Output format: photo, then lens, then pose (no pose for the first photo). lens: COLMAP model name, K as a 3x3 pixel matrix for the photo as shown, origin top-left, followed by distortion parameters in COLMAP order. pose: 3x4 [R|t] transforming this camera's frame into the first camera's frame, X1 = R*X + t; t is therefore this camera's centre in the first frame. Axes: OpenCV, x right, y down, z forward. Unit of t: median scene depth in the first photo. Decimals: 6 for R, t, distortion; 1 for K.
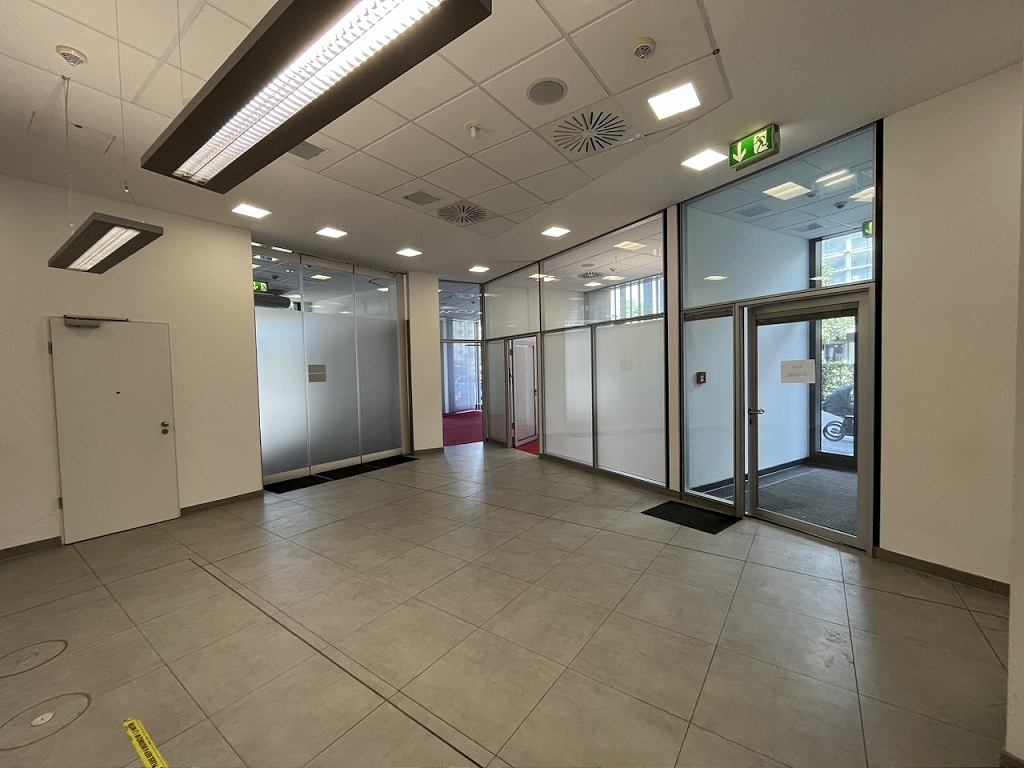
lens RADIAL K [[416.4, 0, 512.0], [0, 416.4, 384.0], [0, 0, 1]] dist [0.002287, 0.000039]
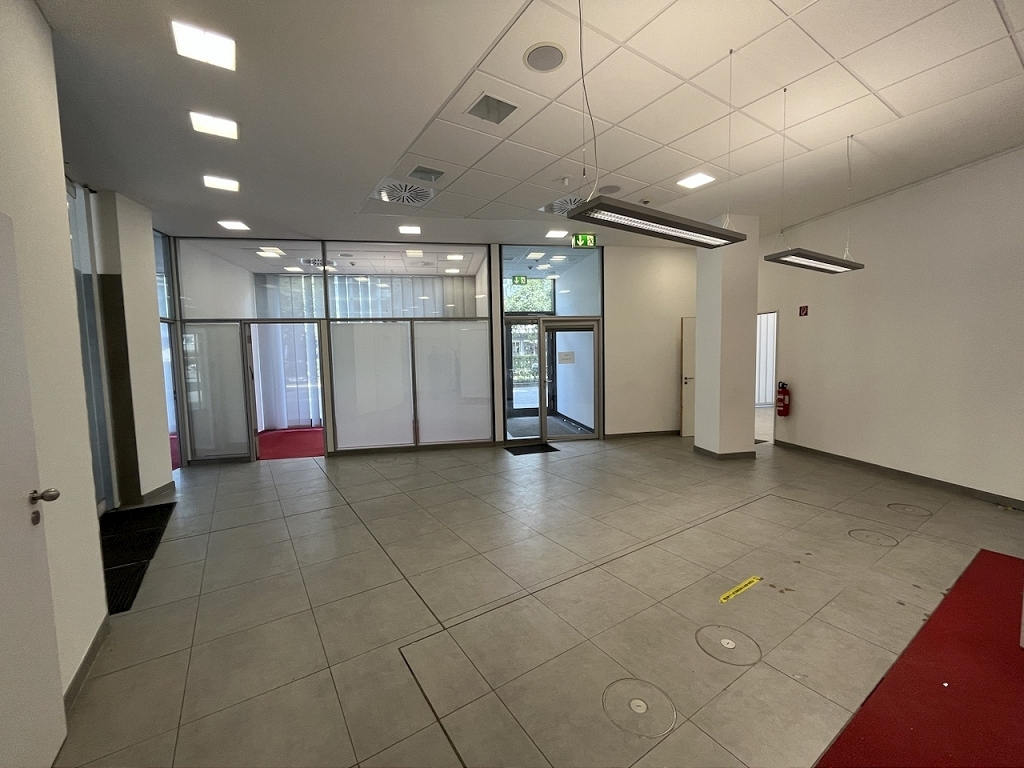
lens RADIAL K [[410.3, 0, 507.6], [0, 410.3, 390.9], [0, 0, 1]] dist [-0.027175, 0.008186]
pose [[0.358686, -0.068648, 0.930930, -0.930537], [0.048335, 0.997320, 0.054920, 0.003776], [-0.932206, 0.025297, 0.361043, 0.455099]]
